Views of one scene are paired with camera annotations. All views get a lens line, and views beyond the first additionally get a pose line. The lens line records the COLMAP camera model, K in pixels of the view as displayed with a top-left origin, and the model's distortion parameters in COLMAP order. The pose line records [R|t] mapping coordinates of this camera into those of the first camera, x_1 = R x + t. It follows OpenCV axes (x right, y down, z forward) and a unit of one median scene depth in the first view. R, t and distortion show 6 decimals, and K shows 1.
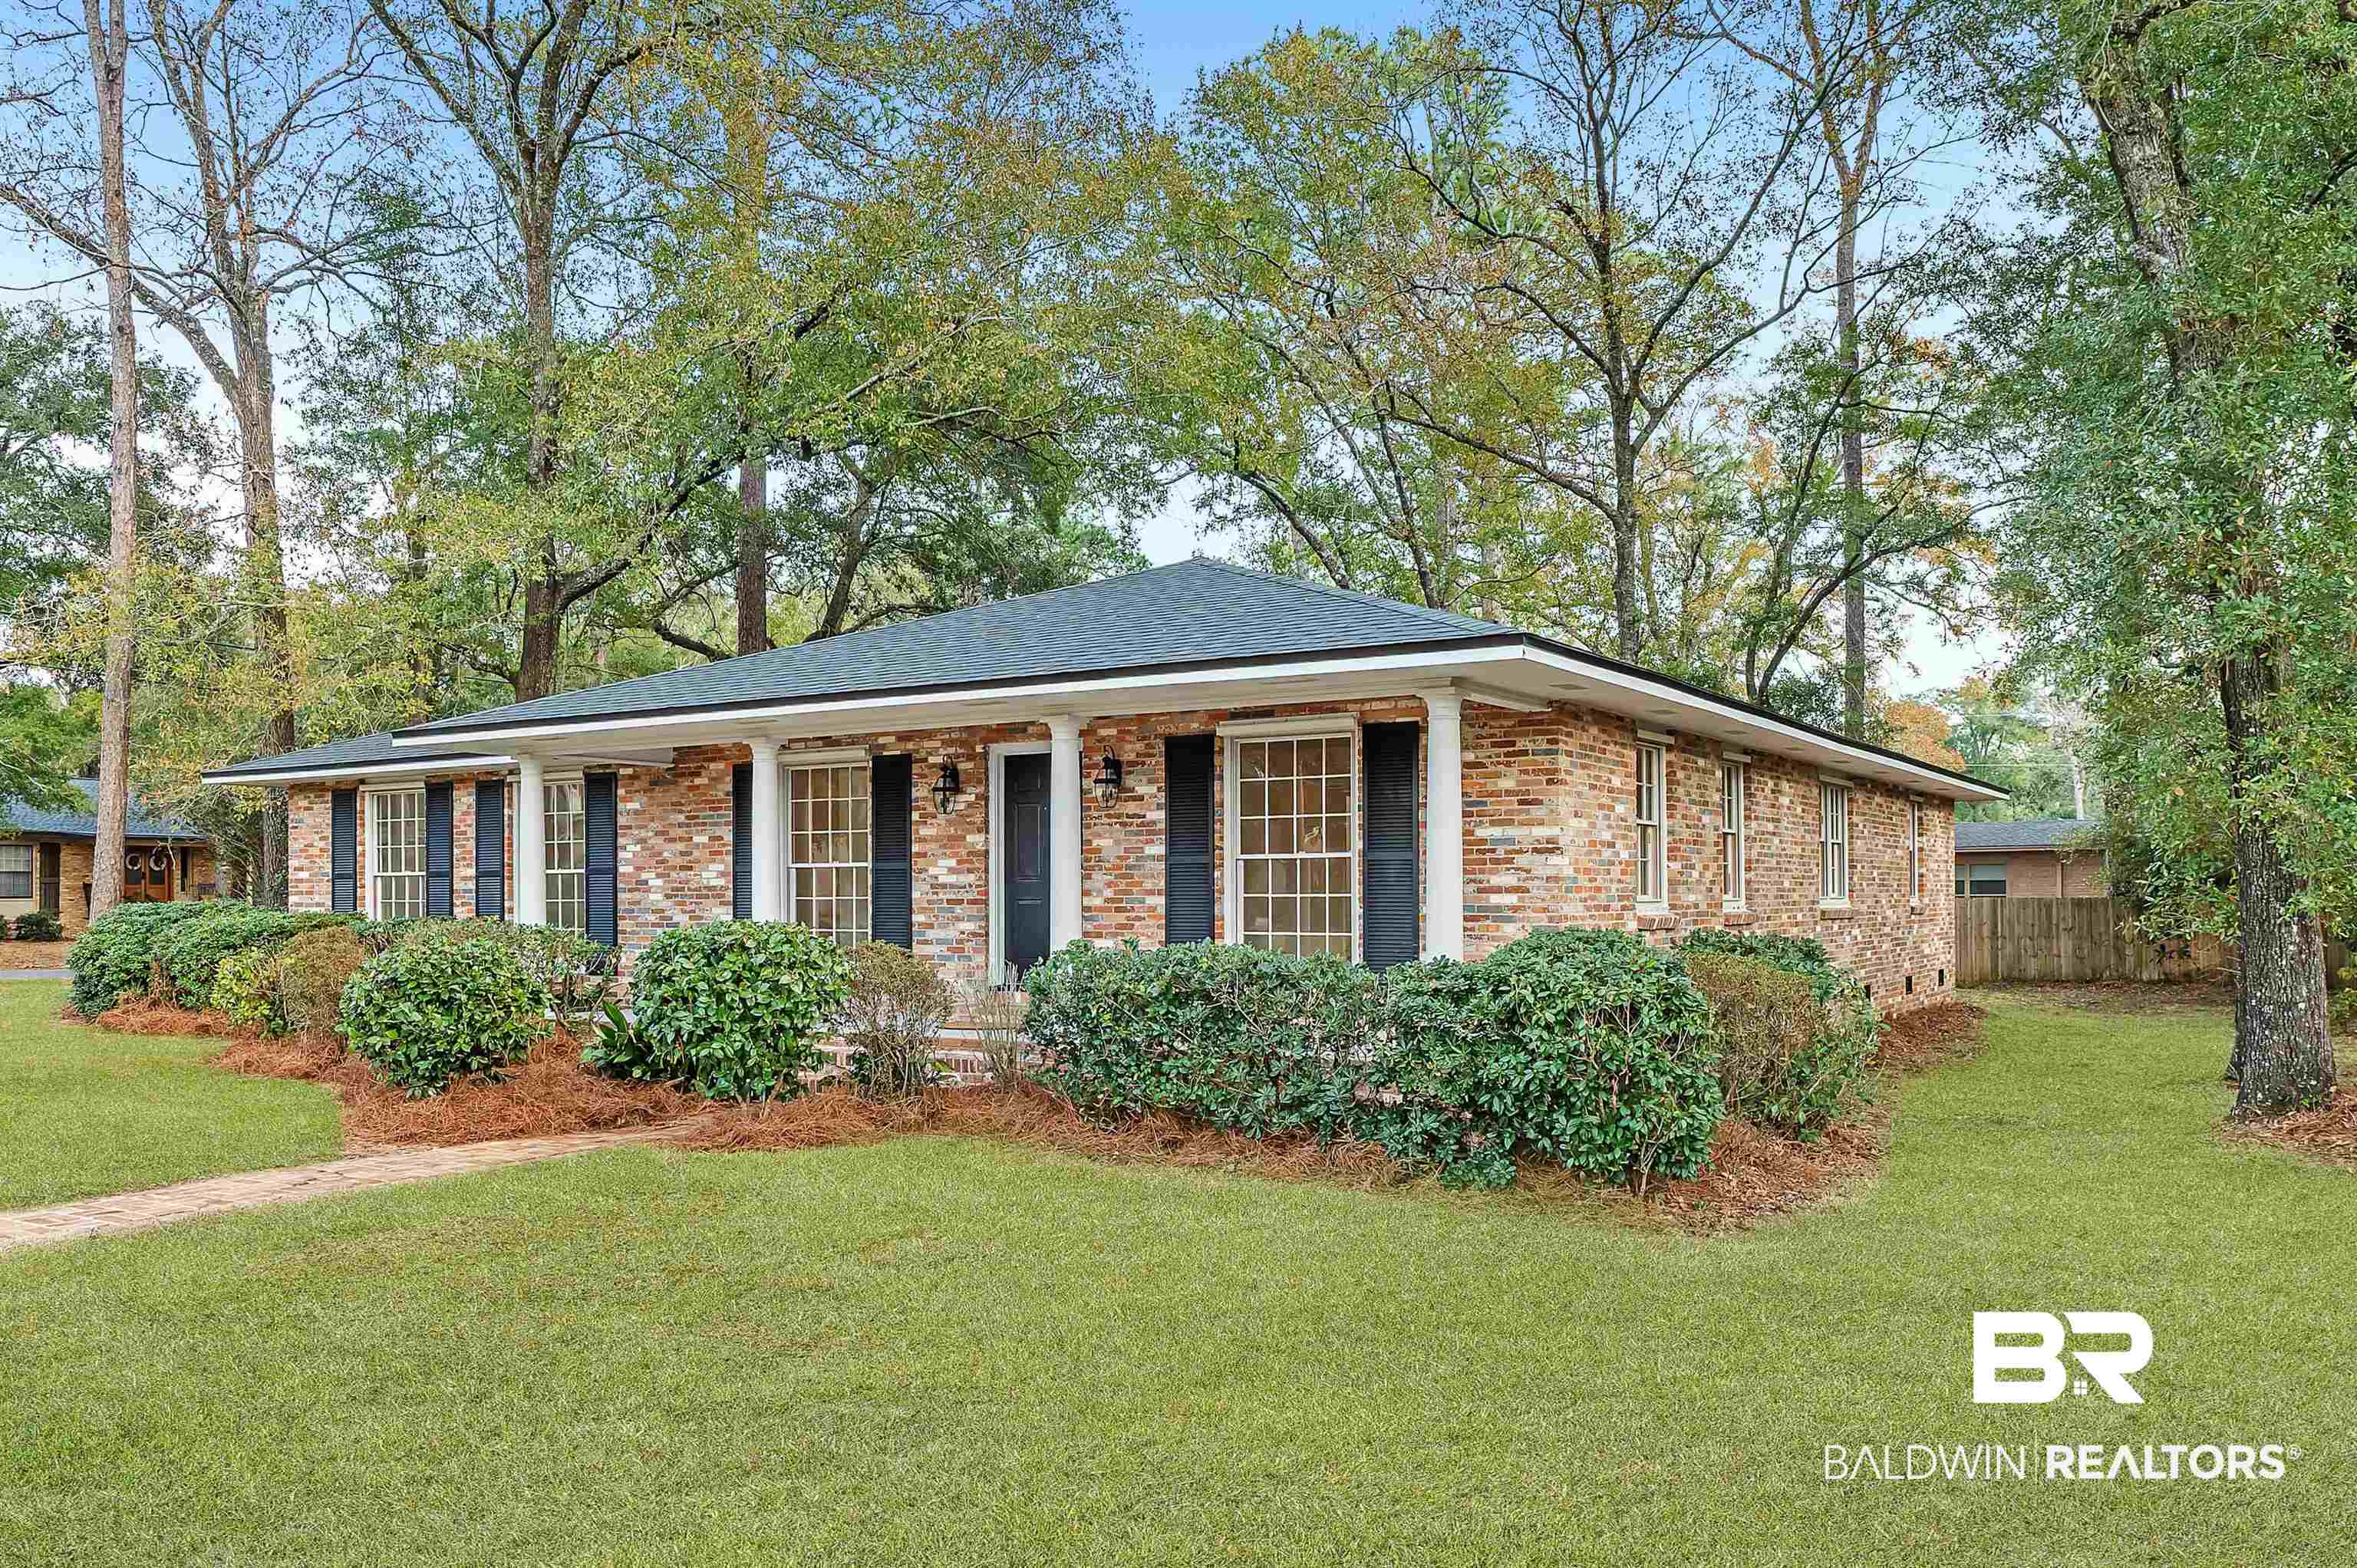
lens RADIAL K [[1714.8, 0, 1178.5], [0, 1714.8, 784.0], [0, 0, 1]] dist [0.004876, 0.000826]
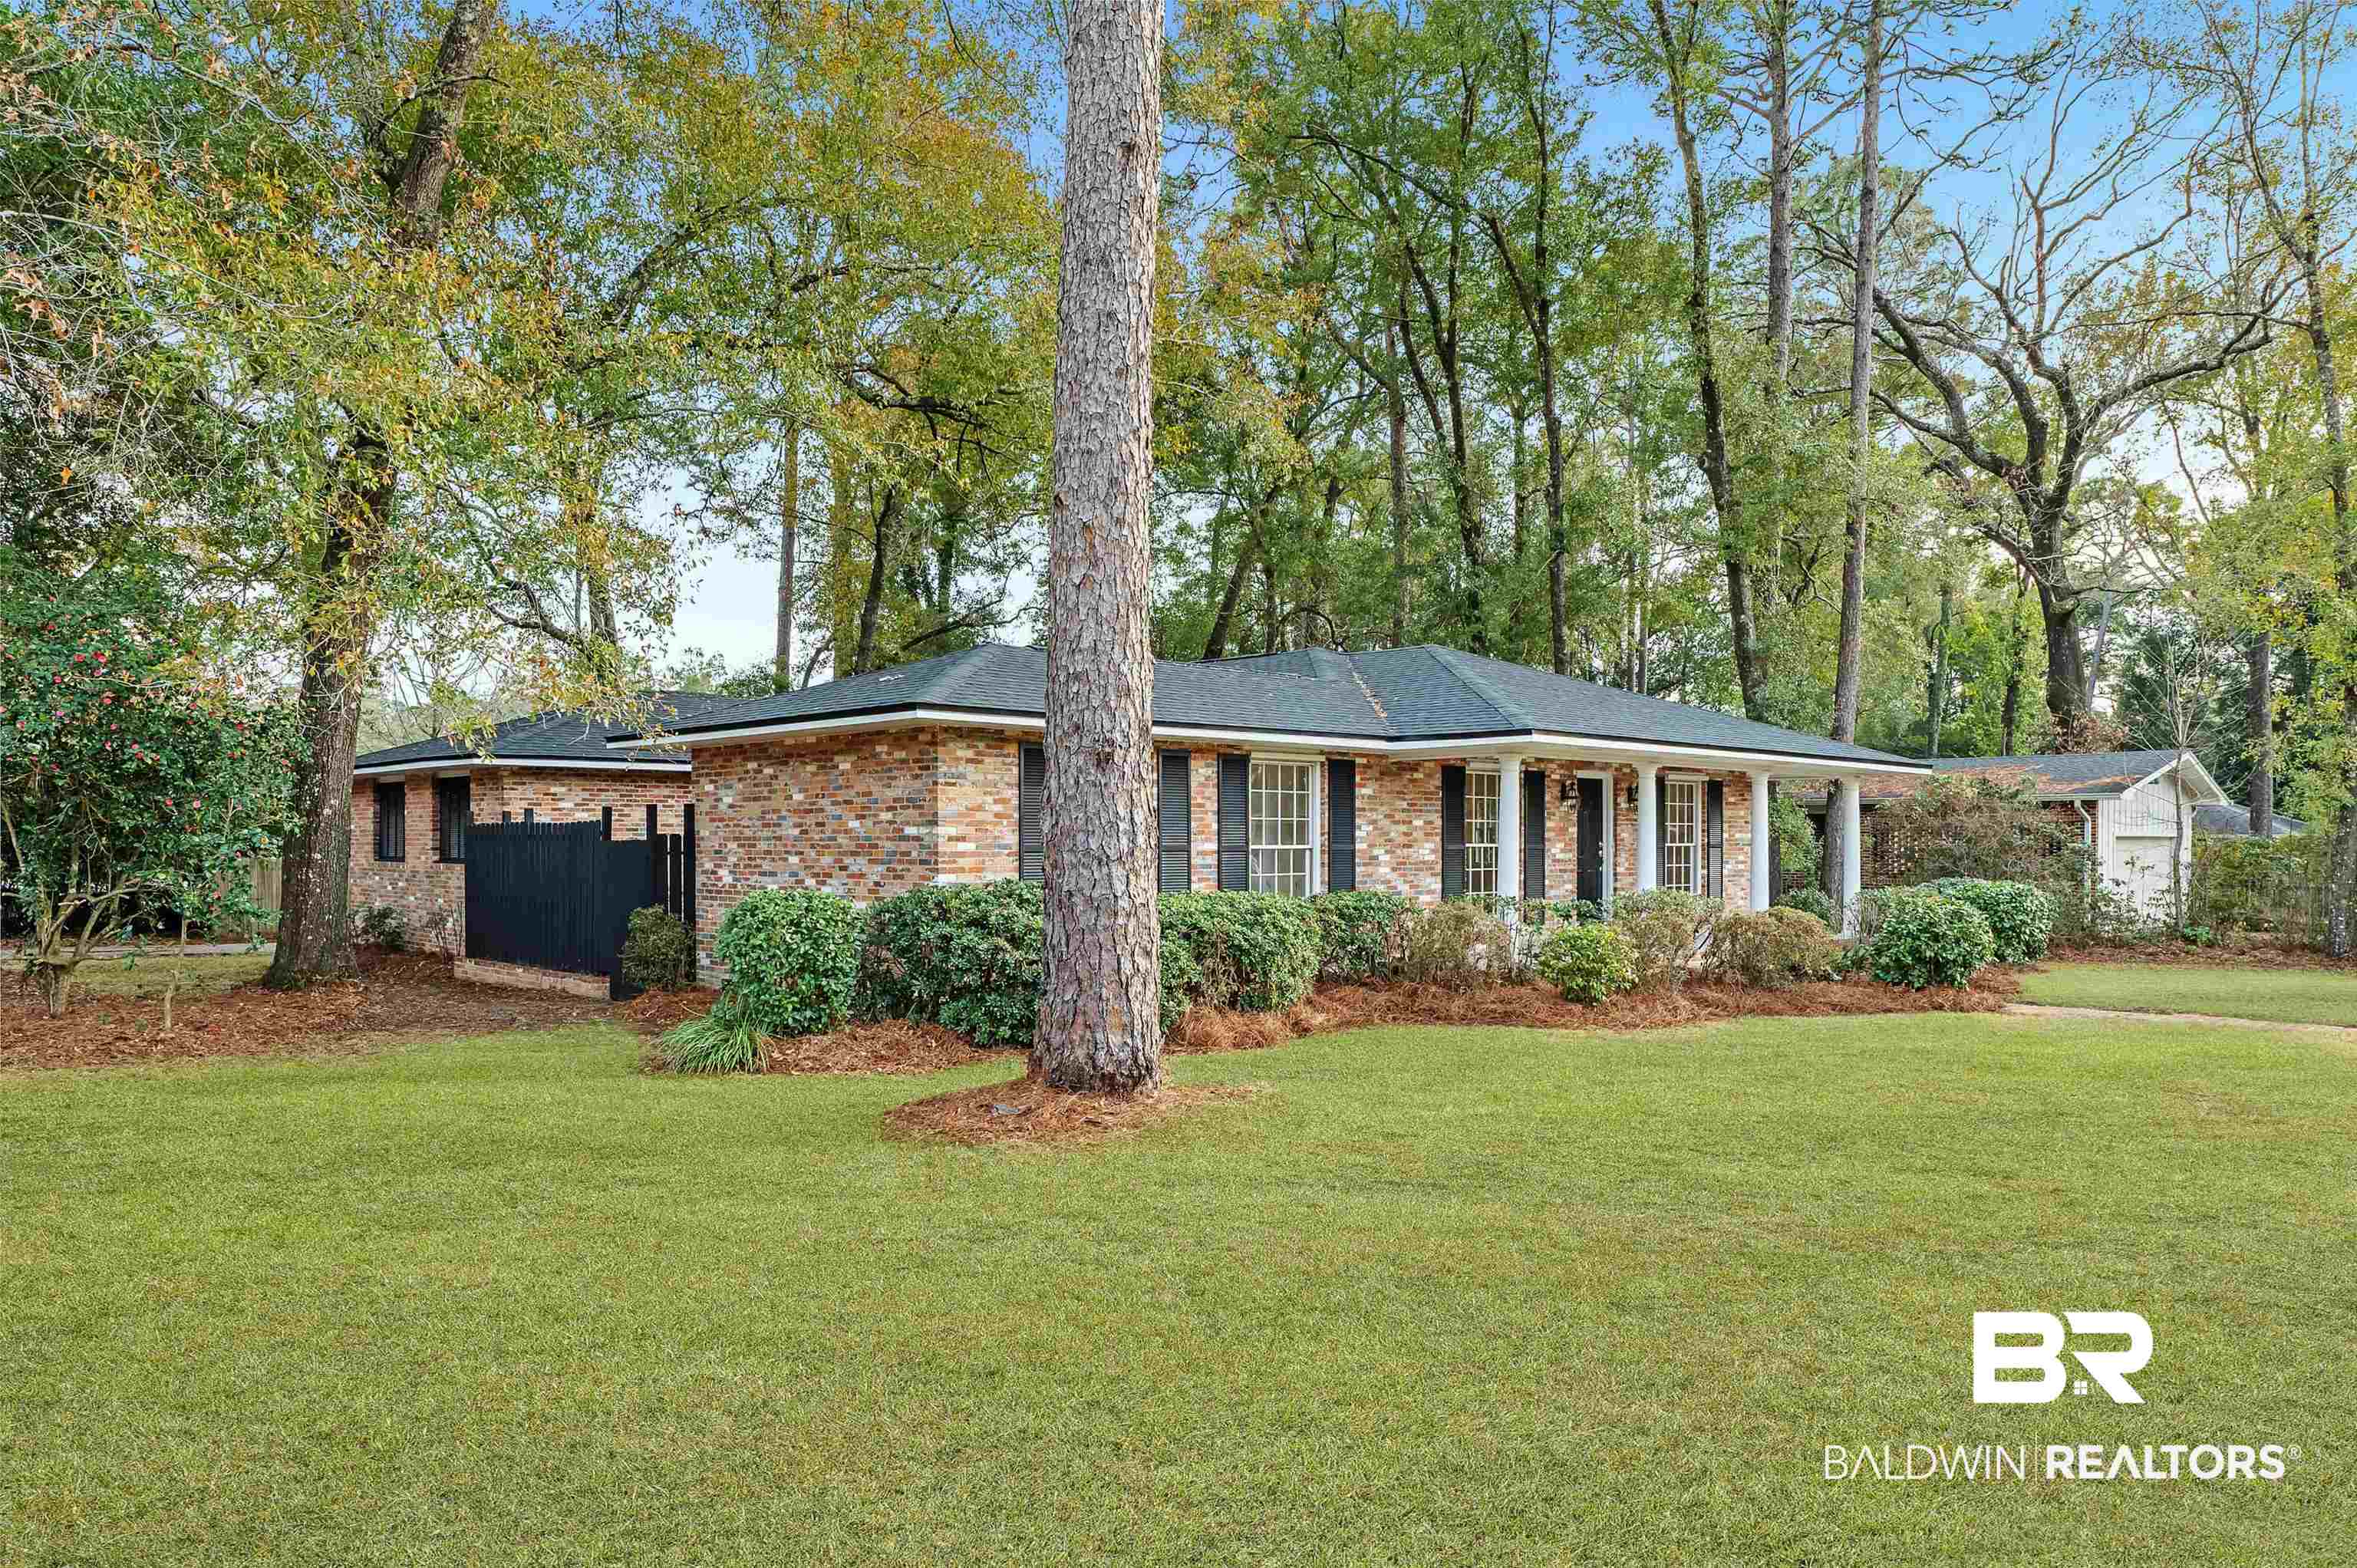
lens RADIAL K [[1714.8, 0, 1178.5], [0, 1714.8, 784.0], [0, 0, 1]] dist [0.004876, 0.000826]
pose [[0.200873, 0.055311, 0.978055, -1.684788], [-0.040886, 0.998008, -0.048042, 0.078247], [-0.978764, -0.030338, 0.202734, 1.018545]]
